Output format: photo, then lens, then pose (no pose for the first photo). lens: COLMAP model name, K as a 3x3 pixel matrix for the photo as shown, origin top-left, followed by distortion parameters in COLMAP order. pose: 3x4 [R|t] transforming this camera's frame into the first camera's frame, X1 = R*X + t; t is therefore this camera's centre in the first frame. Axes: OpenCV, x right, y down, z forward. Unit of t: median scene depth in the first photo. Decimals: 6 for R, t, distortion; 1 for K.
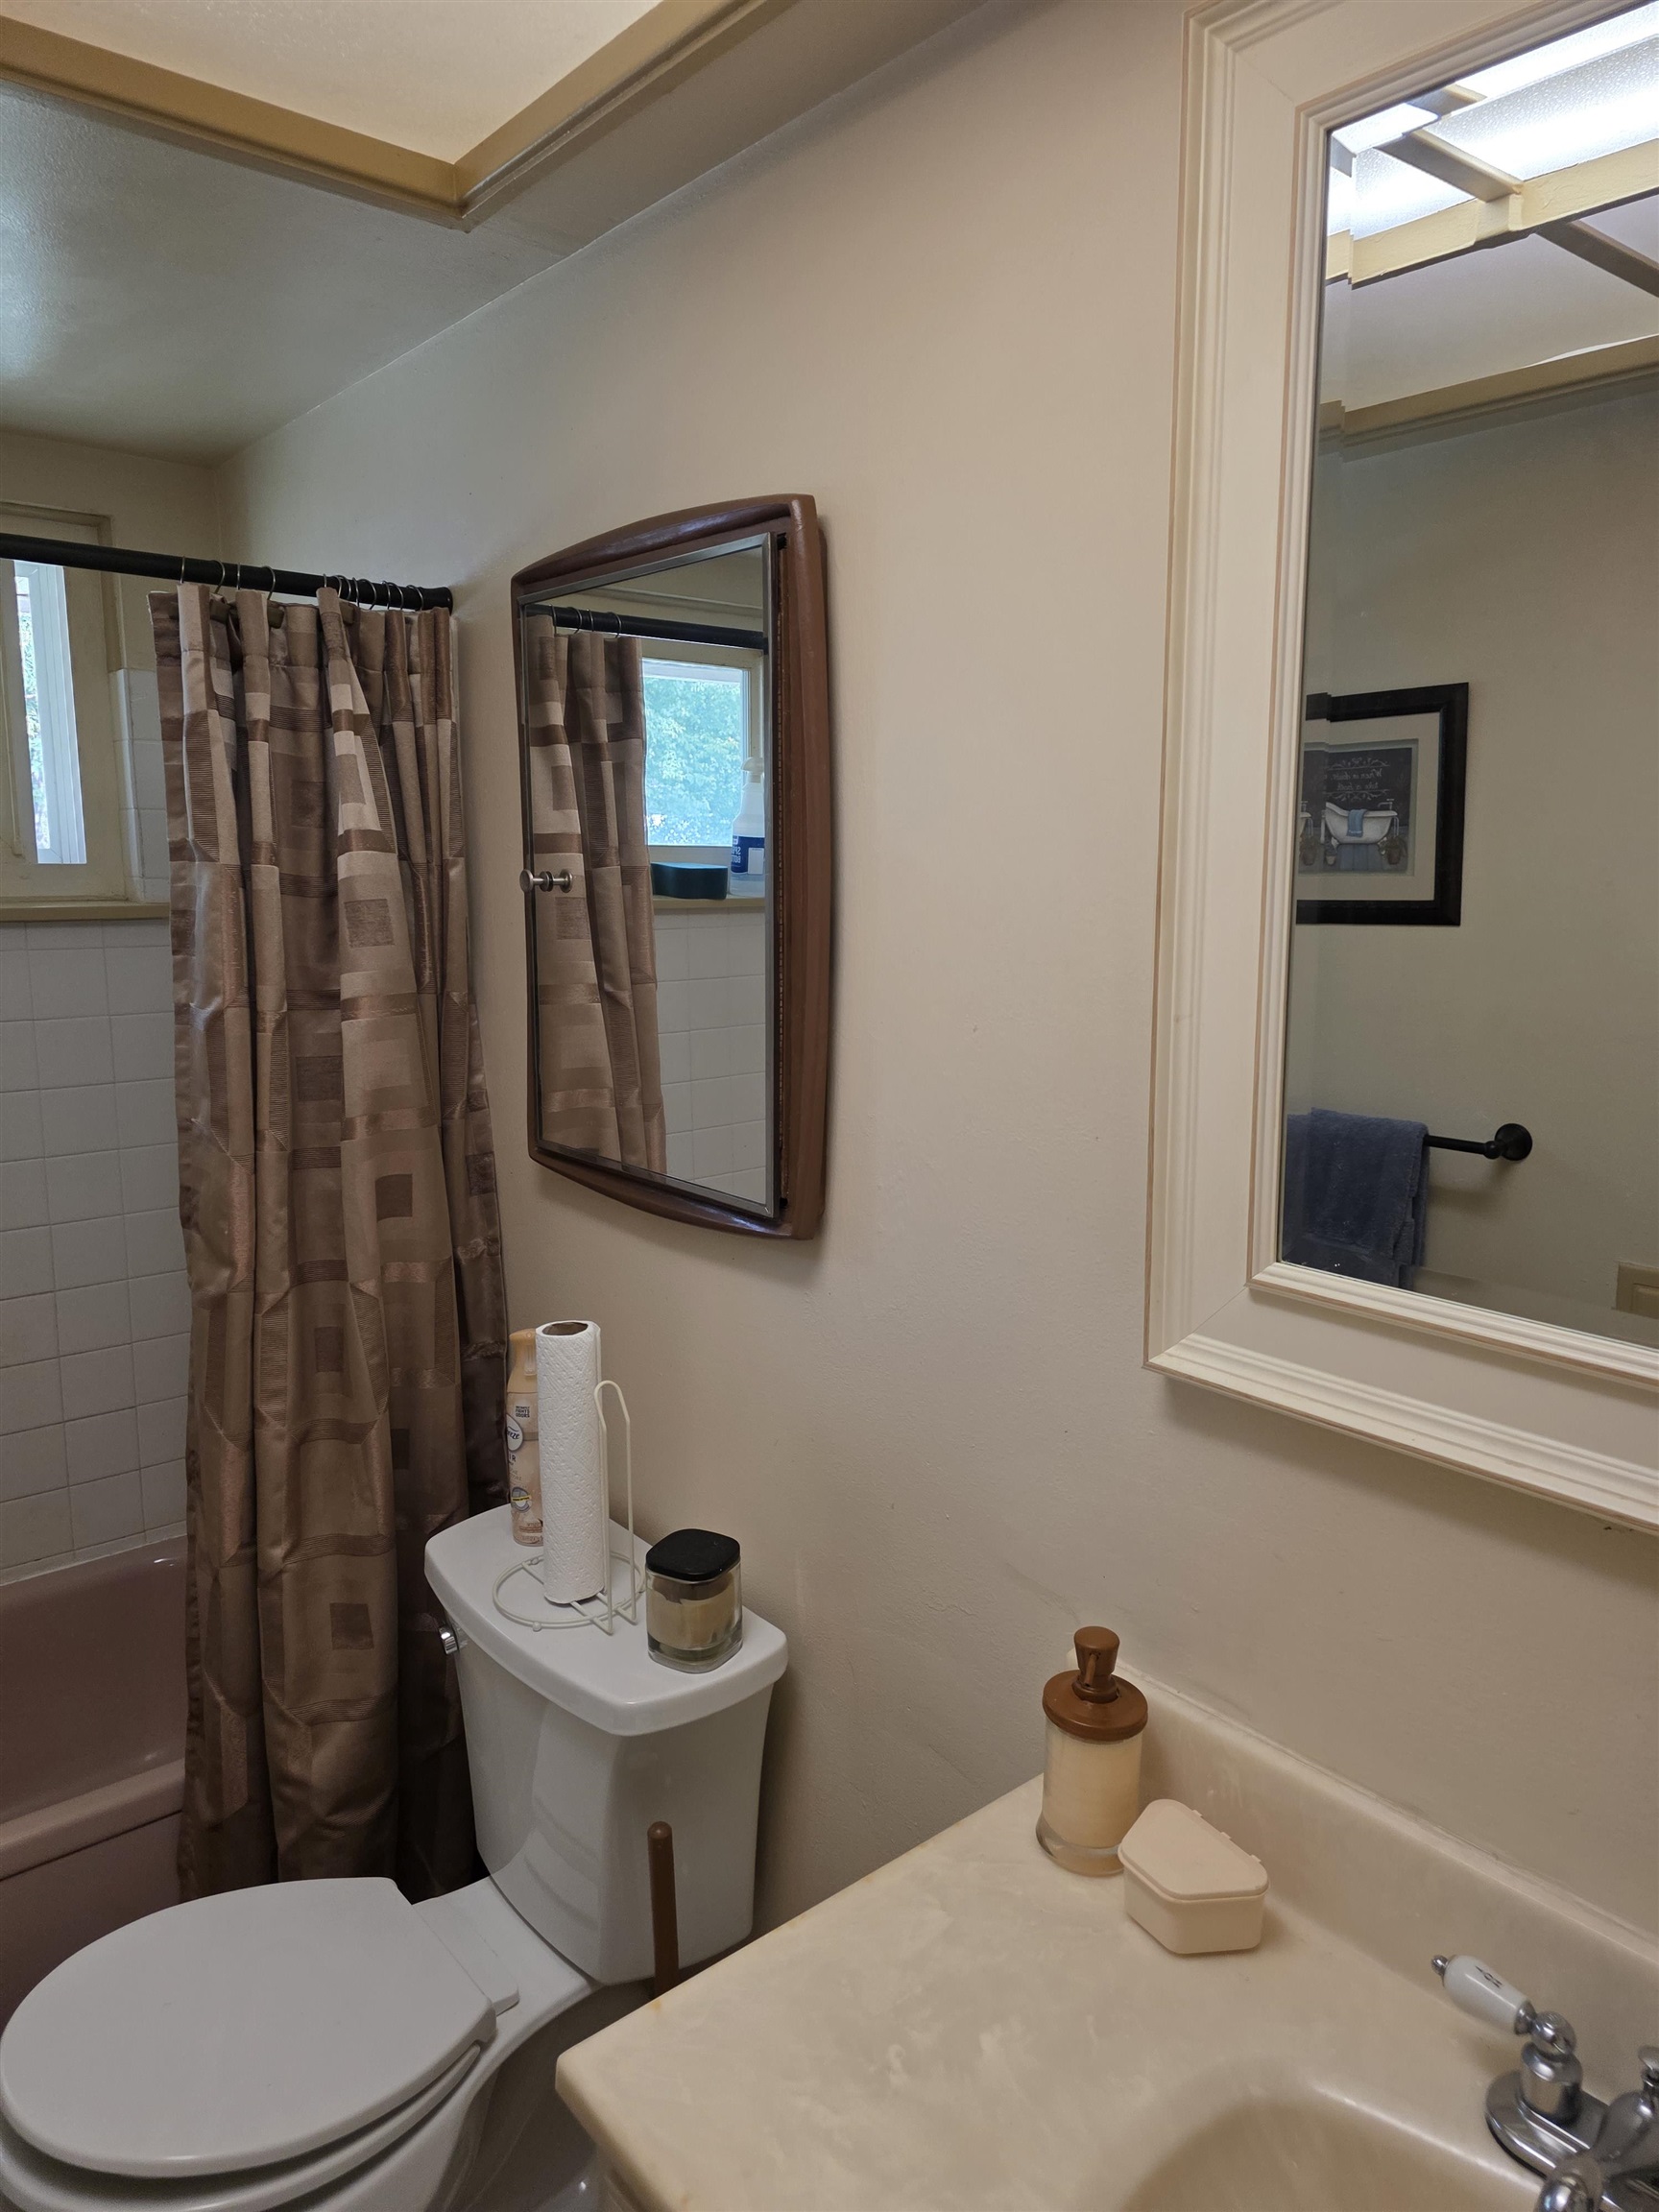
lens RADIAL K [[1482.5, 0, 858.7], [0, 1482.5, 1096.0], [0, 0, 1]] dist [0.053030, -0.058676]
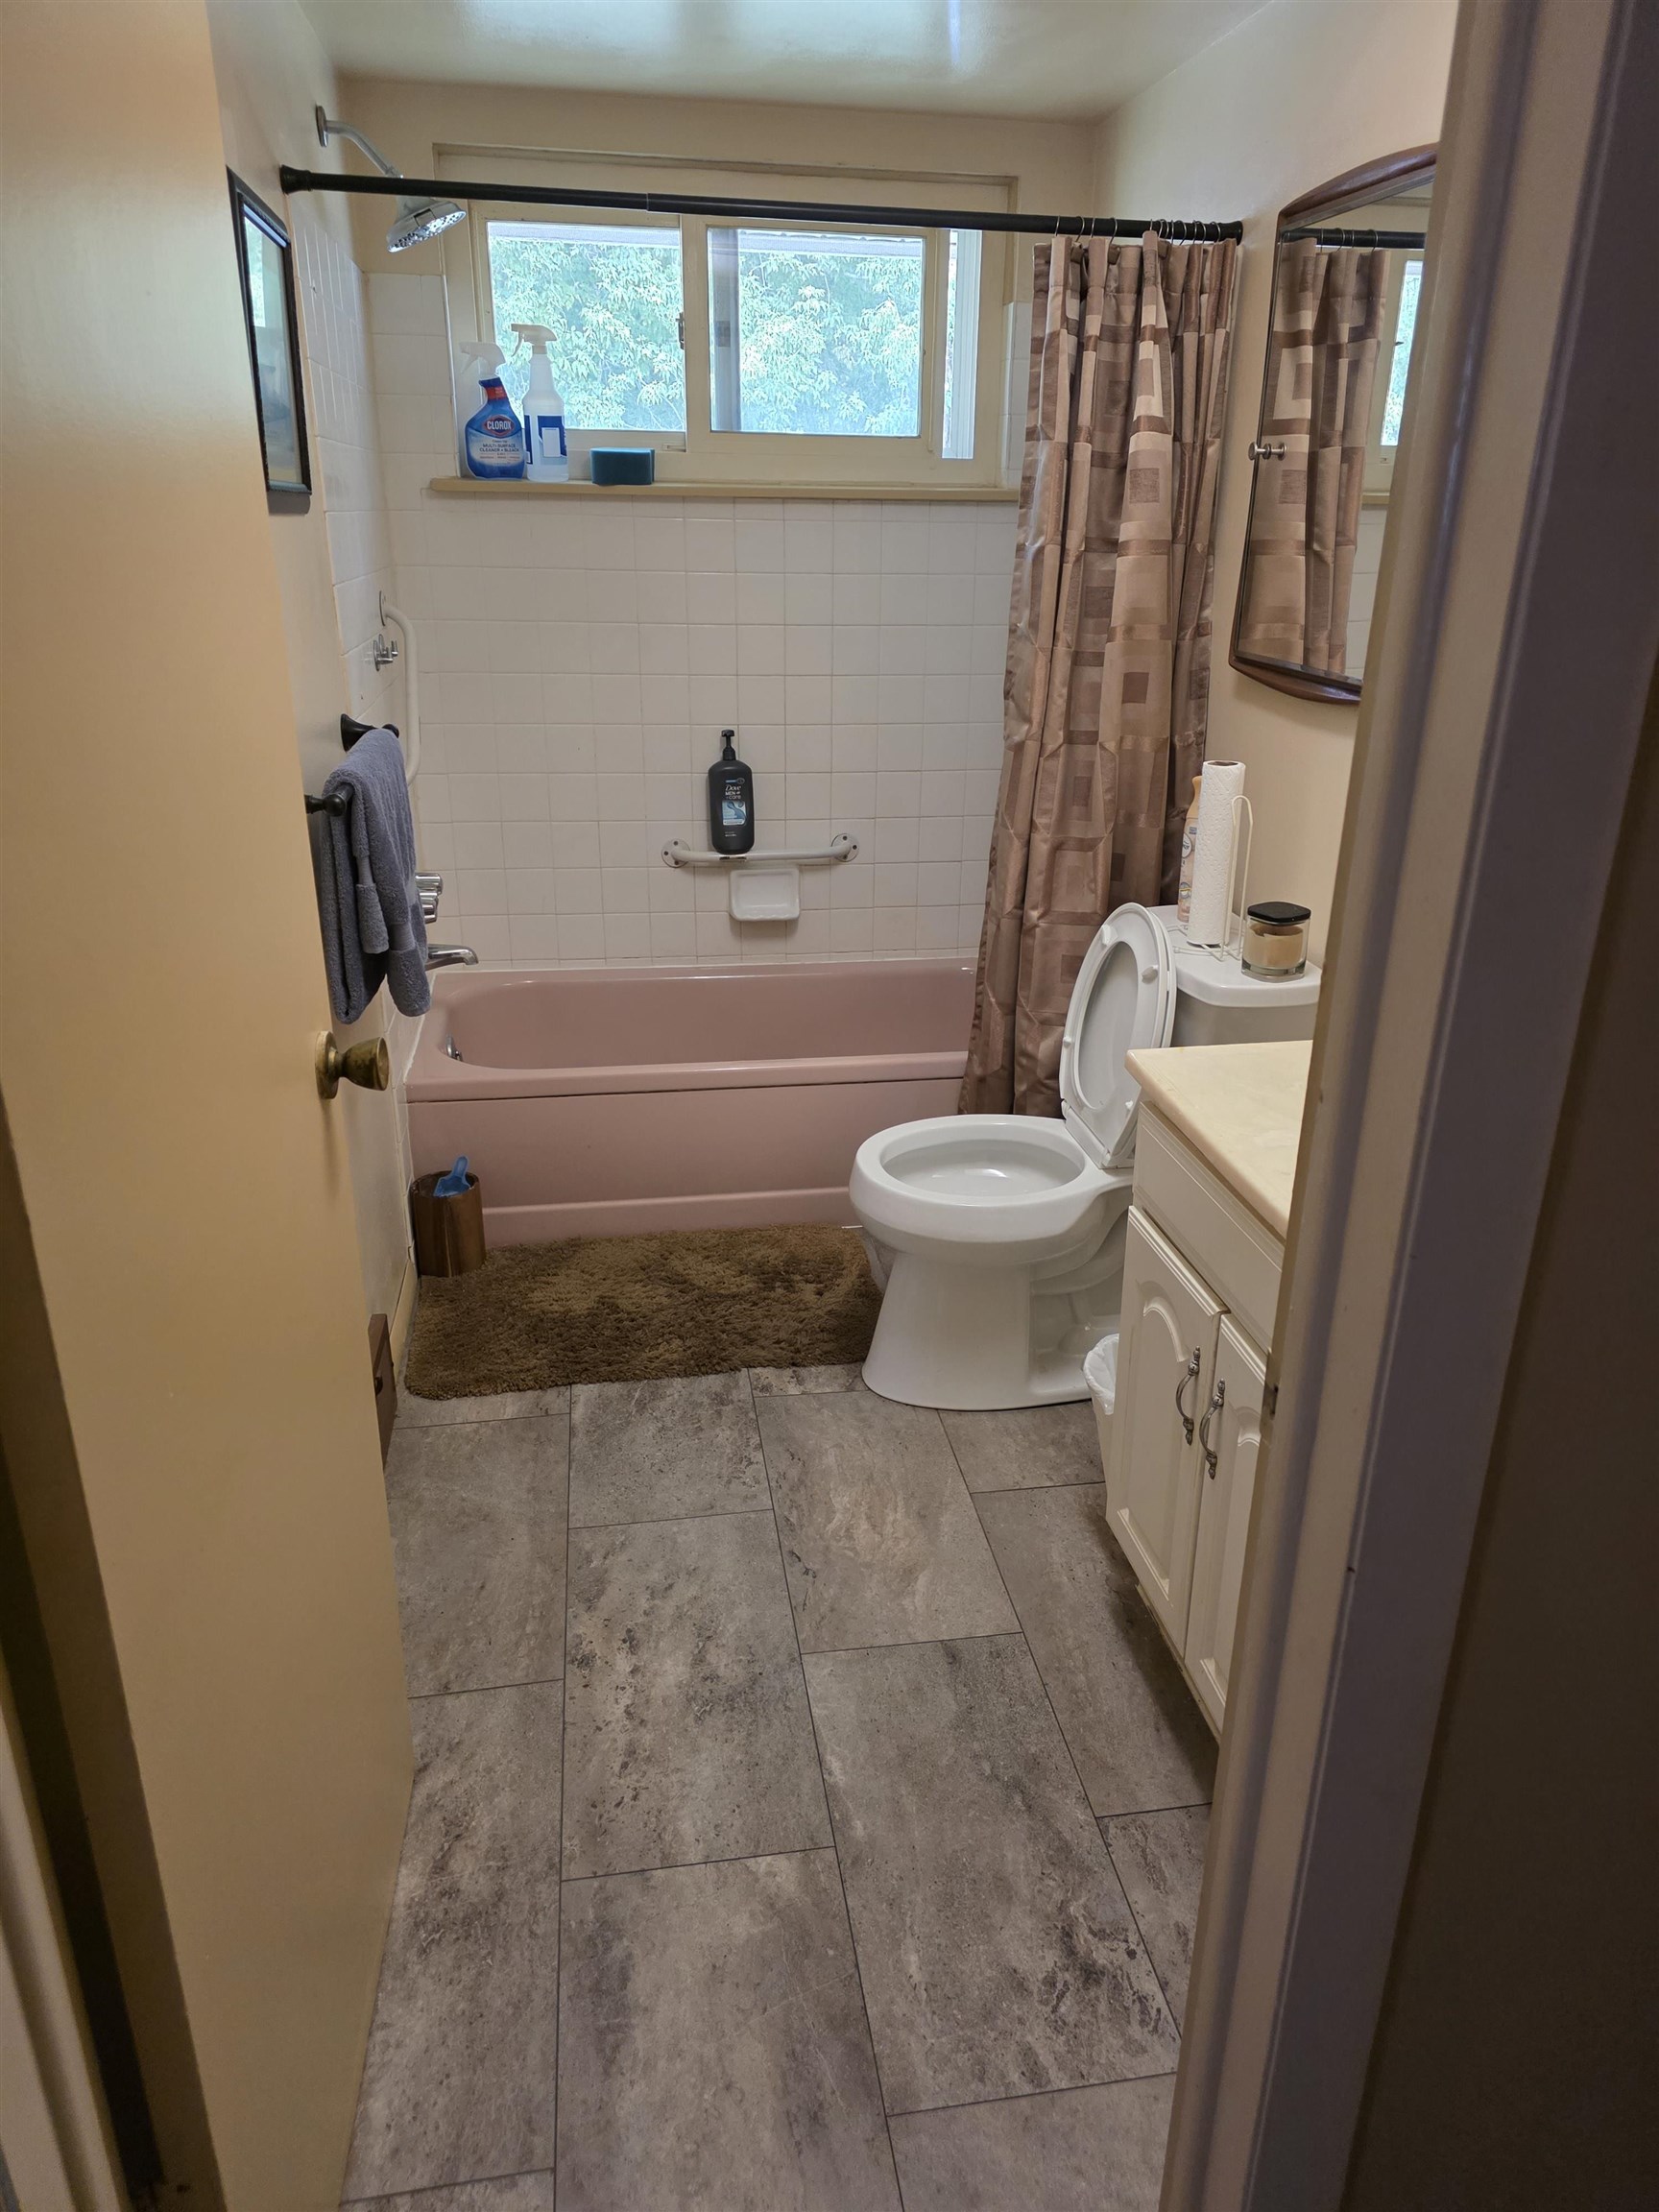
lens RADIAL K [[1482.5, 0, 858.7], [0, 1482.5, 1096.0], [0, 0, 1]] dist [0.053030, -0.058676]
pose [[0.862261, 0.195688, -0.467132, 0.220736], [-0.090156, 0.966914, 0.238639, 0.132111], [0.498375, -0.163654, 0.851375, -0.459041]]
